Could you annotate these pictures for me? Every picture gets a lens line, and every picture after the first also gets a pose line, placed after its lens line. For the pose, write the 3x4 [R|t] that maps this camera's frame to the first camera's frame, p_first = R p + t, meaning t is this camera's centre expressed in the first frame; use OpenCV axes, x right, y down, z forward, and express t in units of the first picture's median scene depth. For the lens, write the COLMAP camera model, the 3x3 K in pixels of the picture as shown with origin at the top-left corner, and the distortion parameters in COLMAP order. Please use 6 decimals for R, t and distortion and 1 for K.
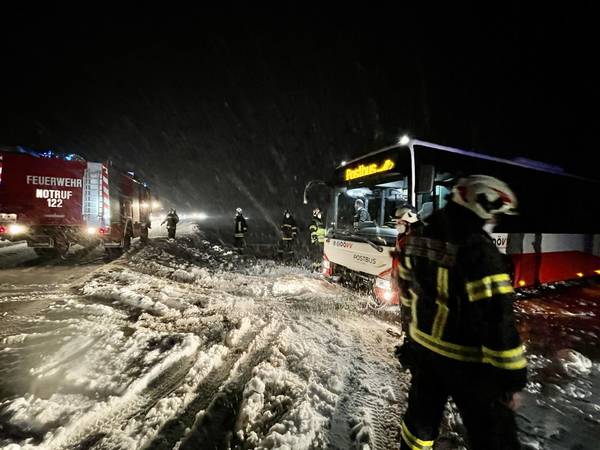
lens RADIAL K [[239.5, 0, 300.0], [0, 239.5, 225.0], [0, 0, 1]] dist [-0.000065, 0.000032]
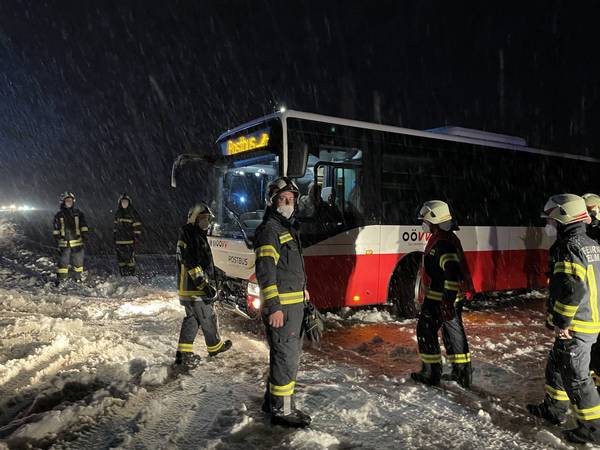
lens RADIAL K [[445.6, 0, 287.2], [0, 445.6, 206.8], [0, 0, 1]] dist [0.099950, -0.112979]
pose [[0.991287, -0.003783, 0.131665, 0.225062], [0.008414, 0.999365, -0.034637, 0.020607], [-0.131450, 0.035443, 0.990689, -0.422013]]
